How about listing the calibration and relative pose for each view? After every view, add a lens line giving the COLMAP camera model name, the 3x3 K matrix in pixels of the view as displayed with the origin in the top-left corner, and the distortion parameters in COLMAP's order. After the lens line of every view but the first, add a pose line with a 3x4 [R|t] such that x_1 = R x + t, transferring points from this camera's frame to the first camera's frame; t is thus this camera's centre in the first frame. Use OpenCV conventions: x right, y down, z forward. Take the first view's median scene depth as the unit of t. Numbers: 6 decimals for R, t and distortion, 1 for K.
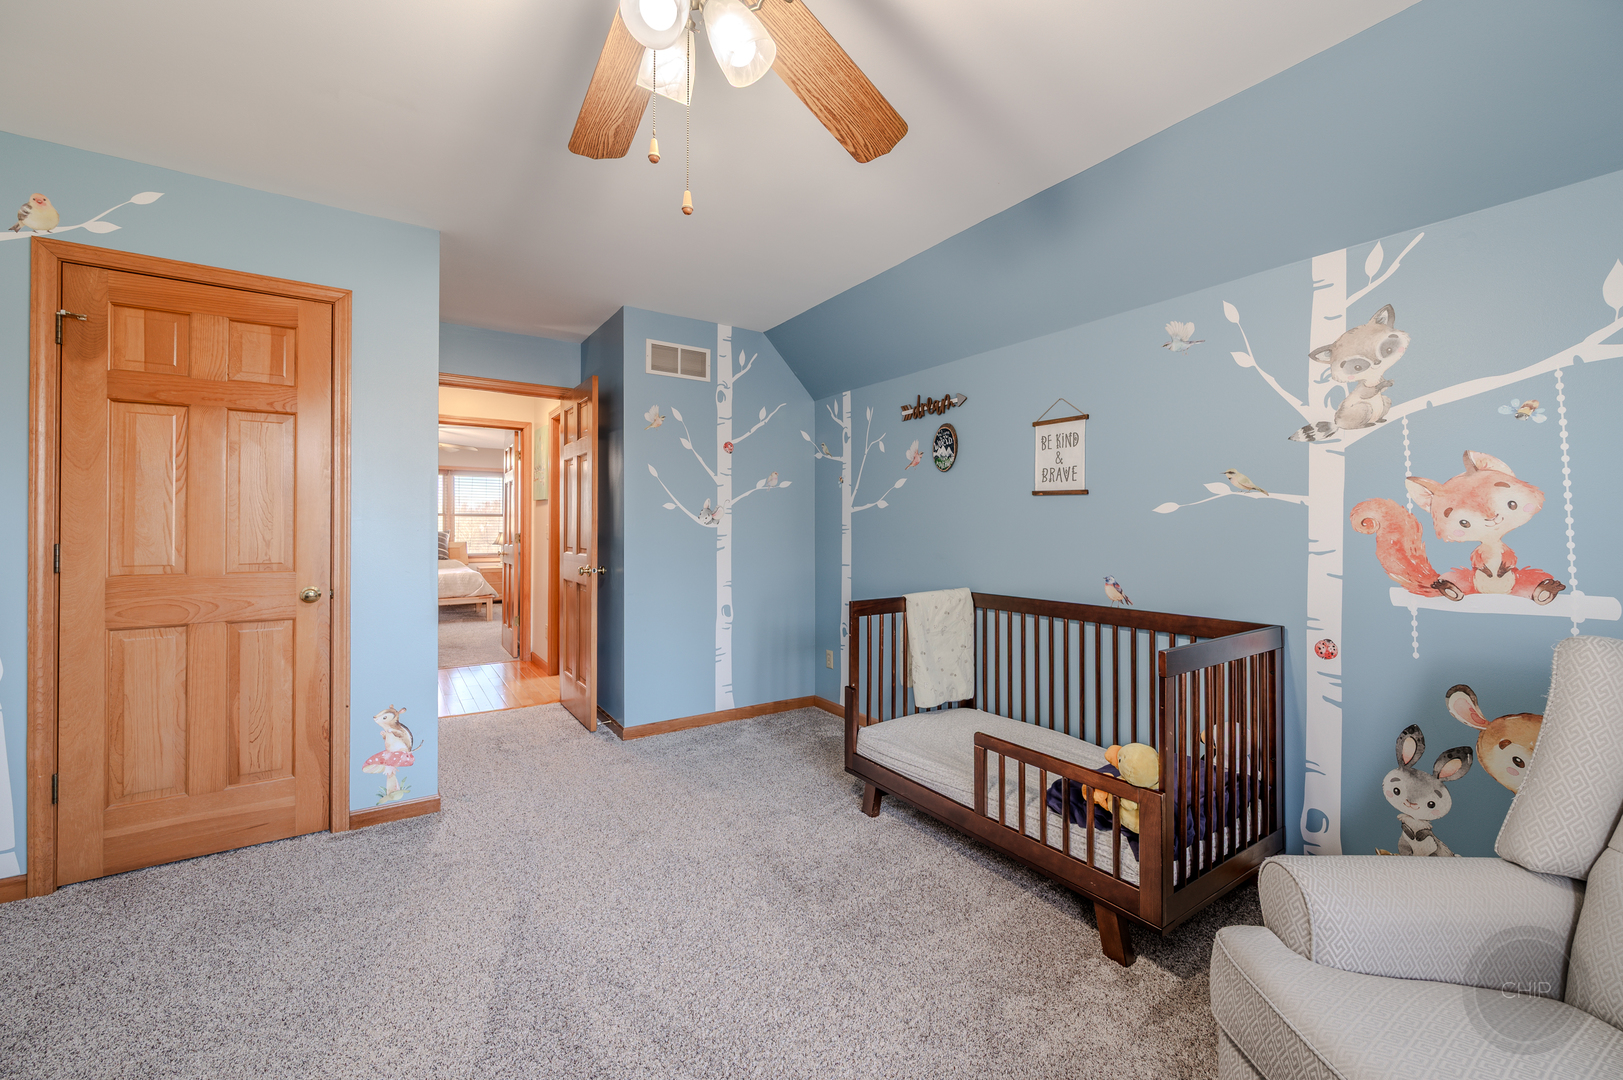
lens RADIAL K [[641.4, 0, 807.9], [0, 641.4, 514.2], [0, 0, 1]] dist [0.000083, -0.000017]
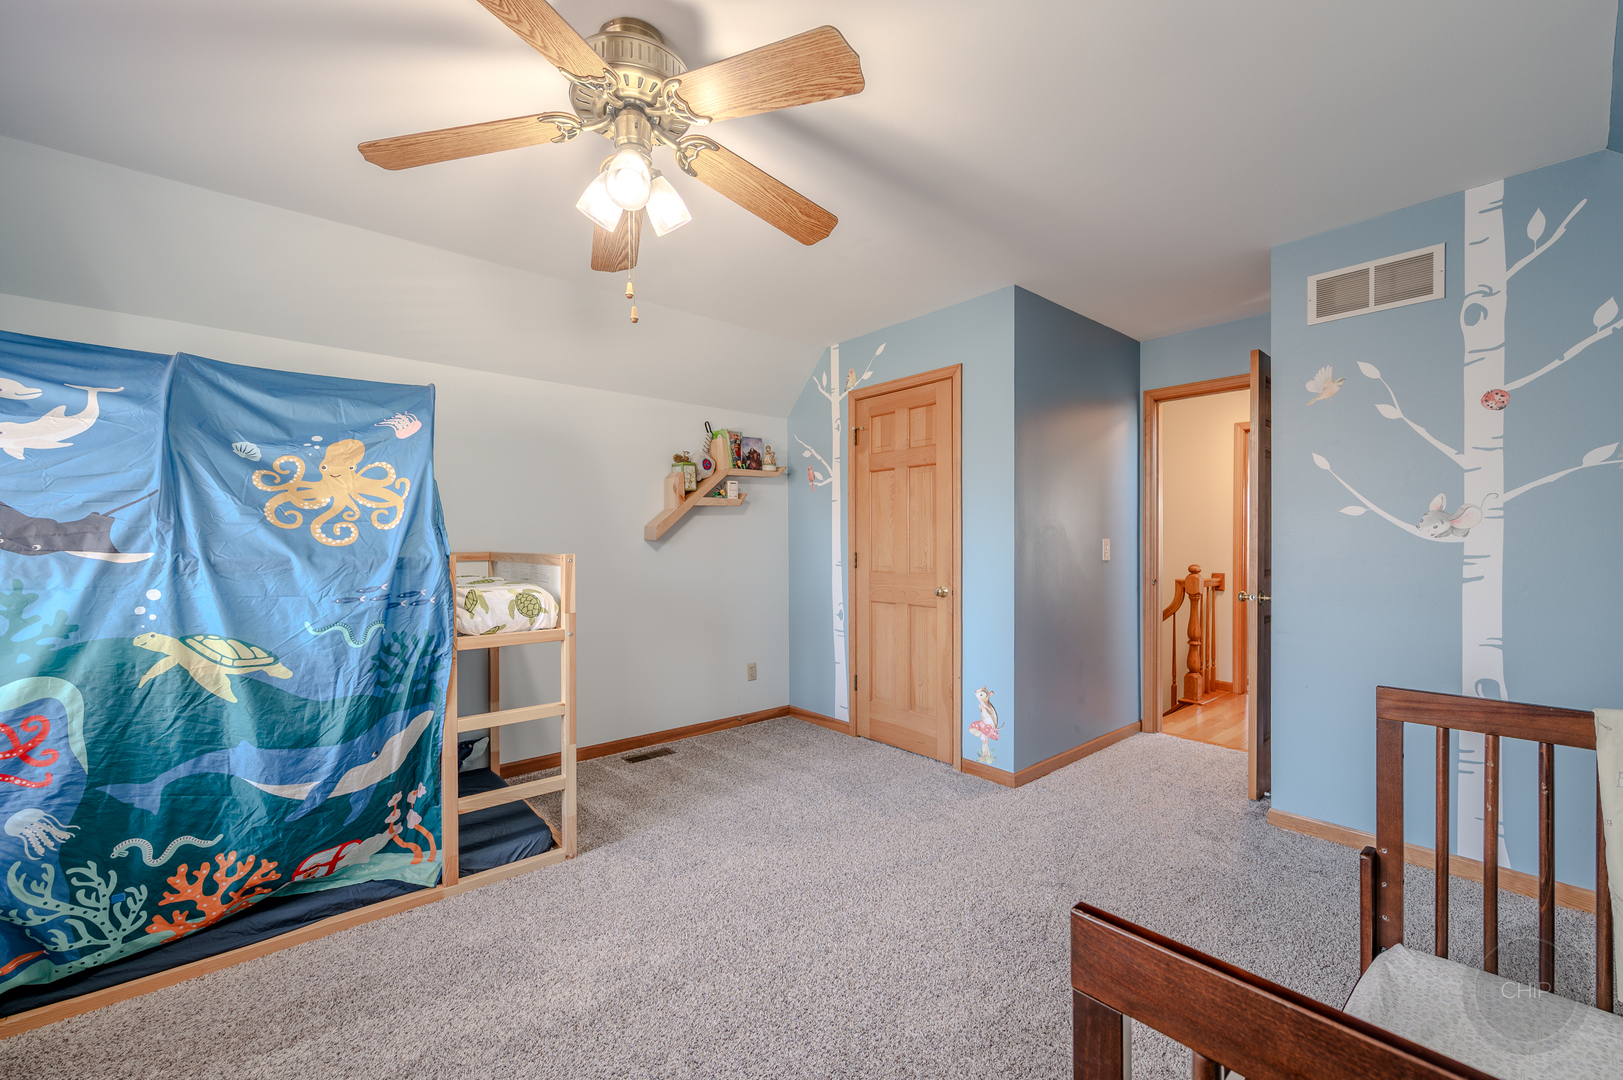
lens RADIAL K [[642.4, 0, 813.7], [0, 642.4, 539.7], [0, 0, 1]] dist [0.000888, -0.000079]
pose [[0.130400, -0.007259, -0.991435, 0.389979], [0.020883, 0.999771, -0.004573, 0.009078], [0.991241, -0.020108, 0.130522, 0.367382]]
